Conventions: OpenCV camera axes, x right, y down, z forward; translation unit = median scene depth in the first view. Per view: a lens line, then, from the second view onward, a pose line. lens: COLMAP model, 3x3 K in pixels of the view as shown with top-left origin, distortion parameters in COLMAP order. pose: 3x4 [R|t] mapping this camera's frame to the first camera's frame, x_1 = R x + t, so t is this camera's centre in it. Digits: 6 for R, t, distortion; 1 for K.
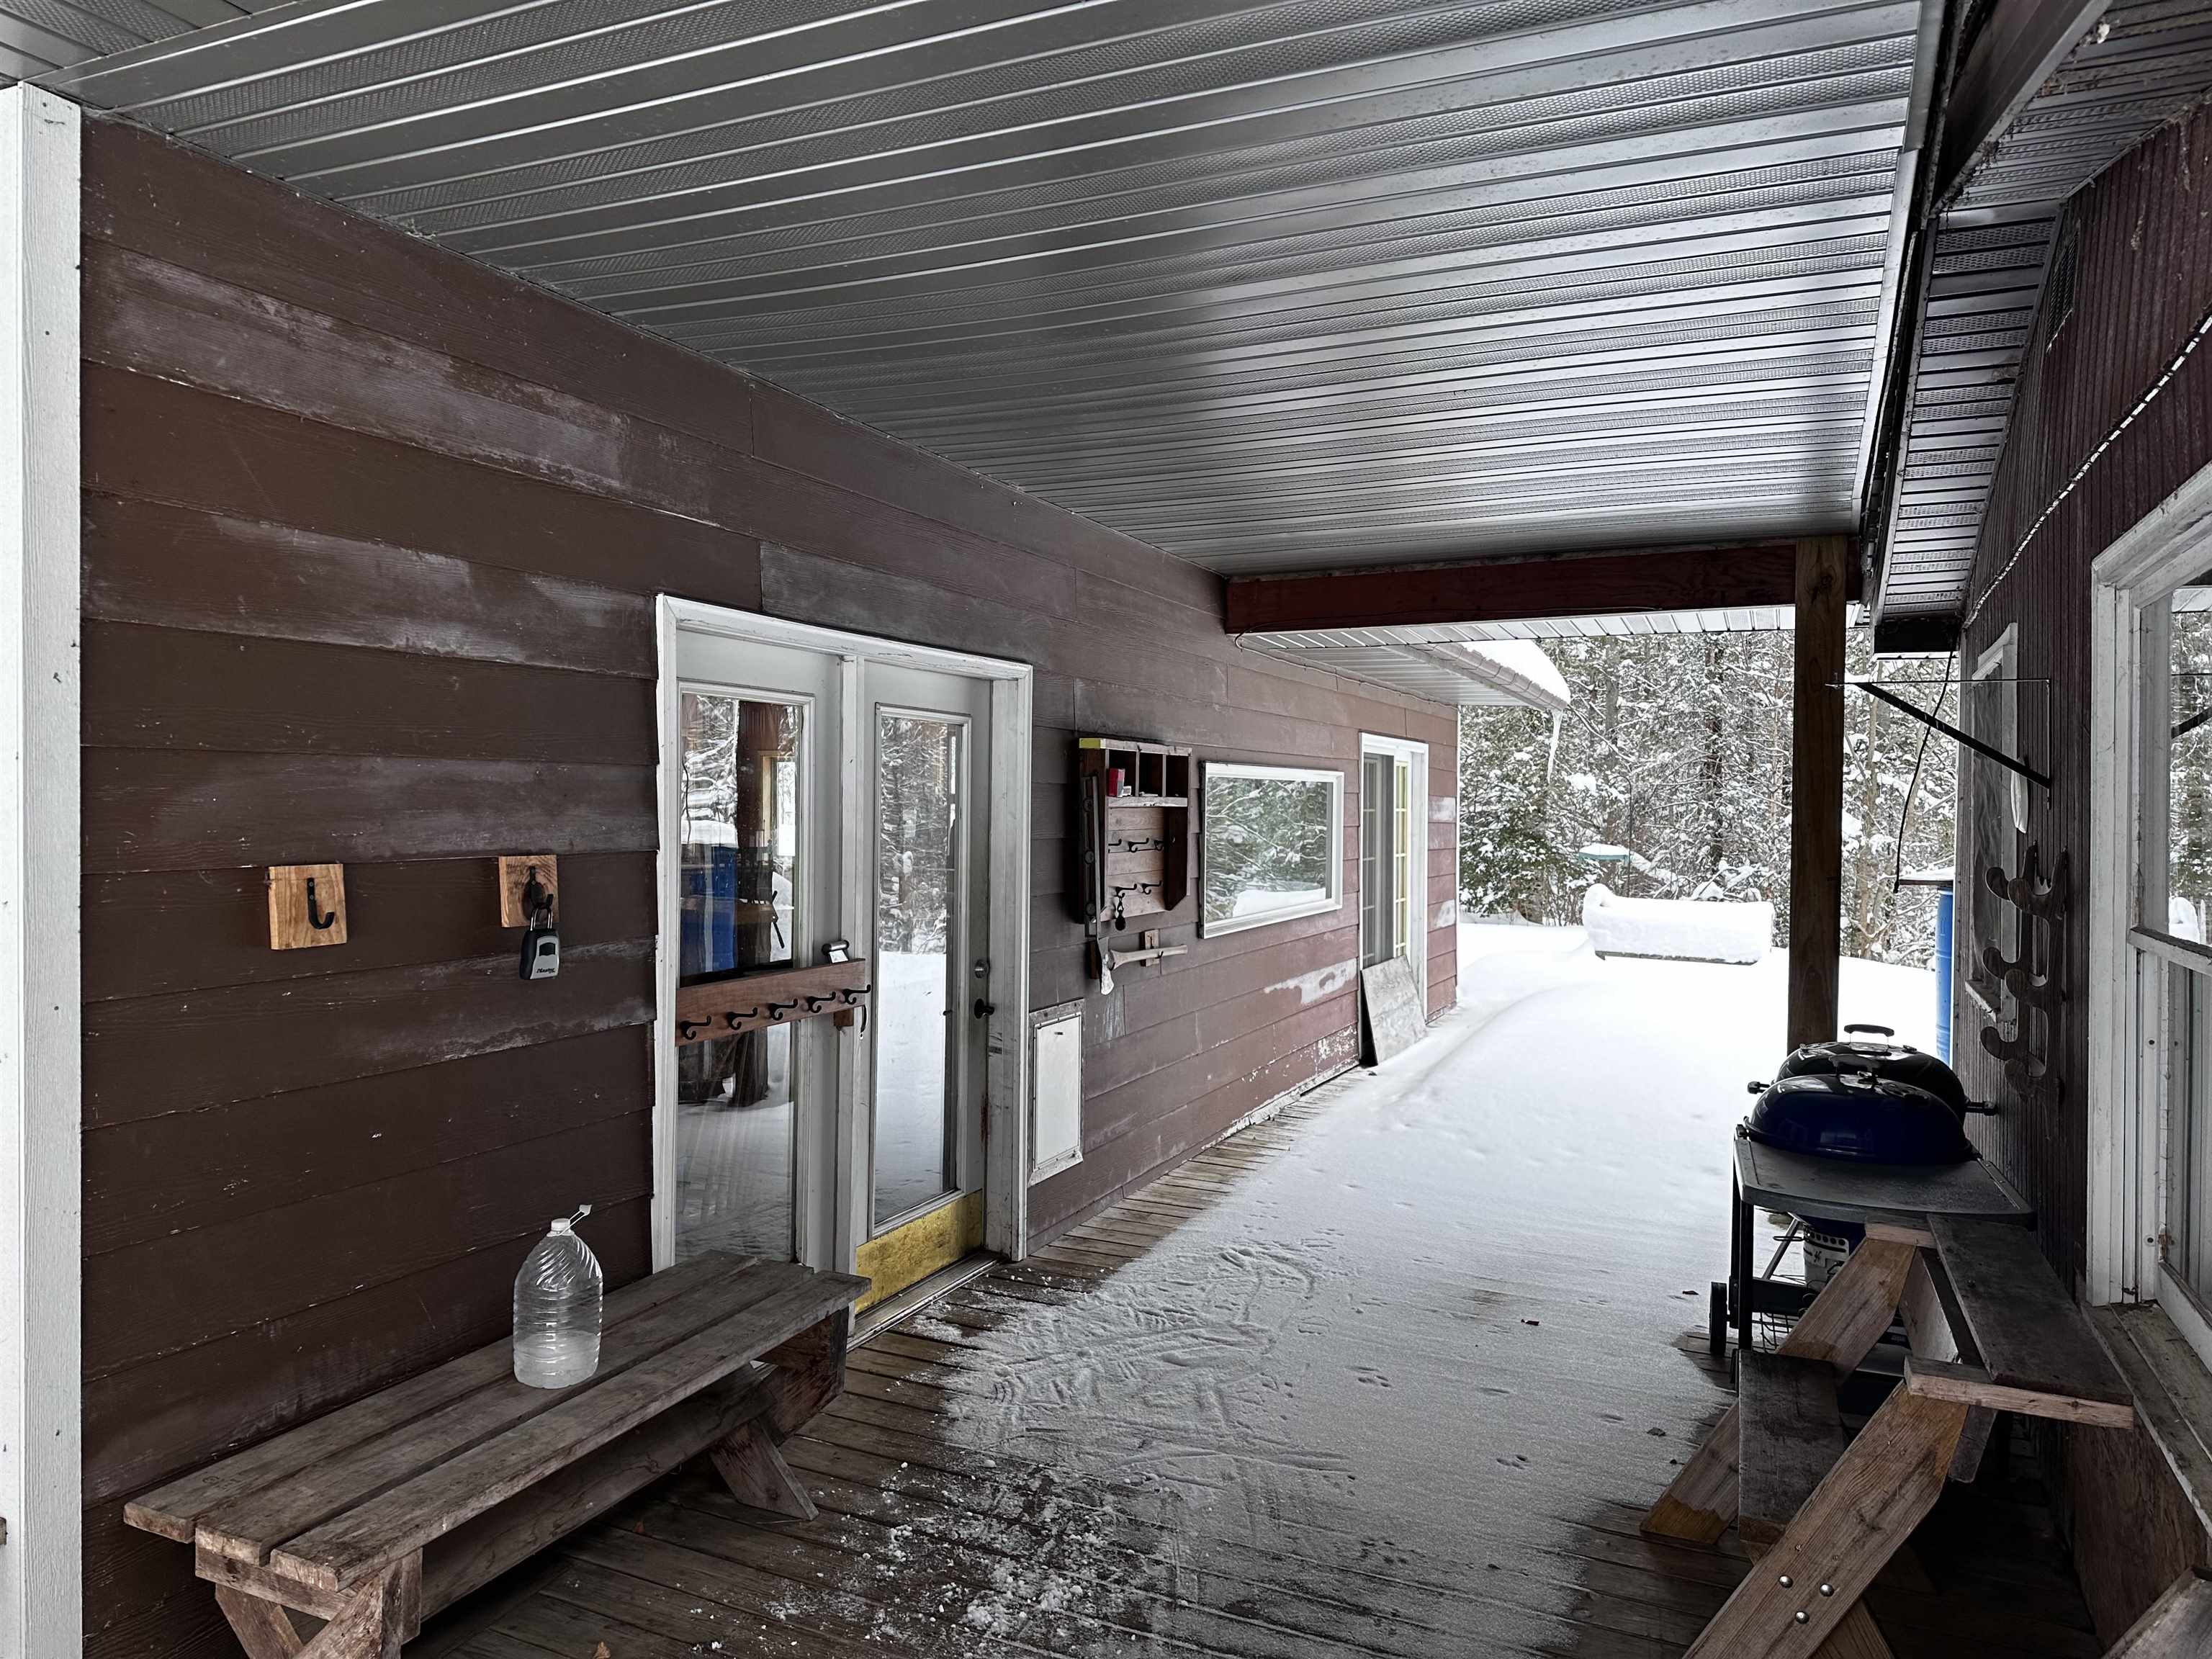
lens RADIAL K [[1538.3, 0, 1106.6], [0, 1538.3, 821.0], [0, 0, 1]] dist [0.048111, -0.050128]
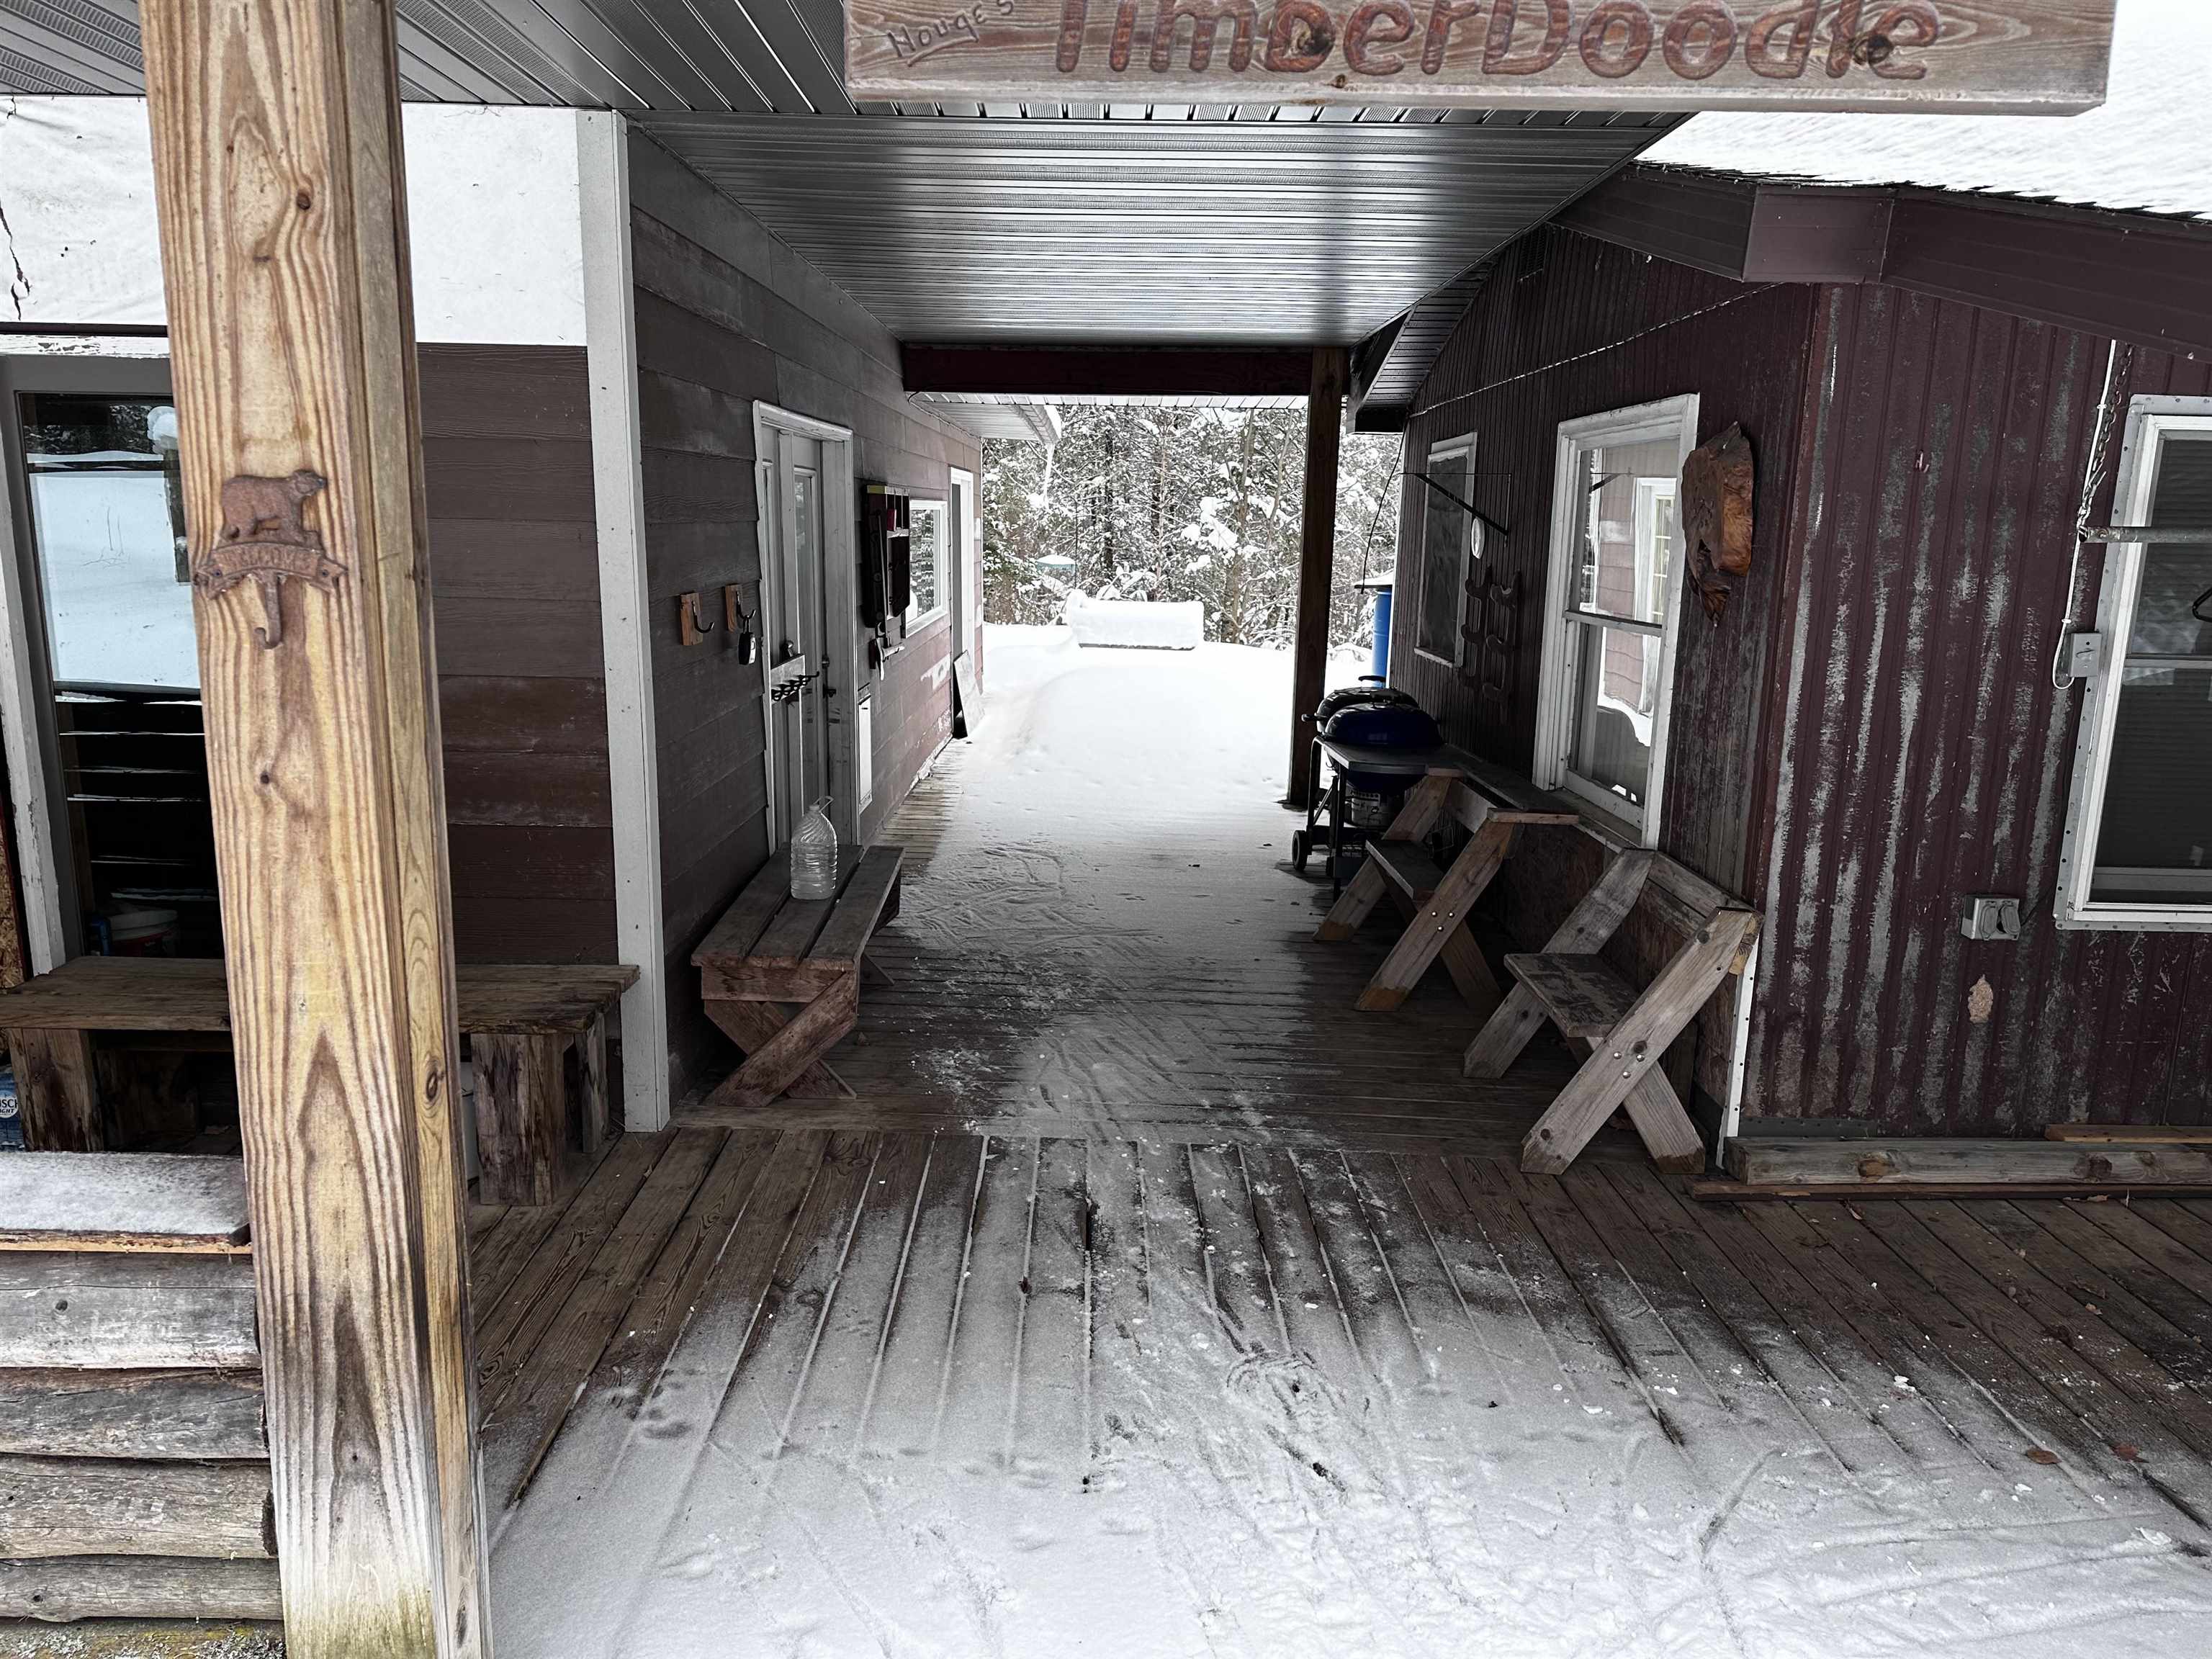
lens RADIAL K [[1538.3, 0, 1087.3], [0, 1538.3, 859.5], [0, 0, 1]] dist [0.048111, -0.050128]
pose [[0.913350, -0.083418, 0.398539, -0.817214], [-0.003684, 0.977056, 0.212949, -0.045914], [-0.407159, -0.195965, 0.892087, -0.682342]]
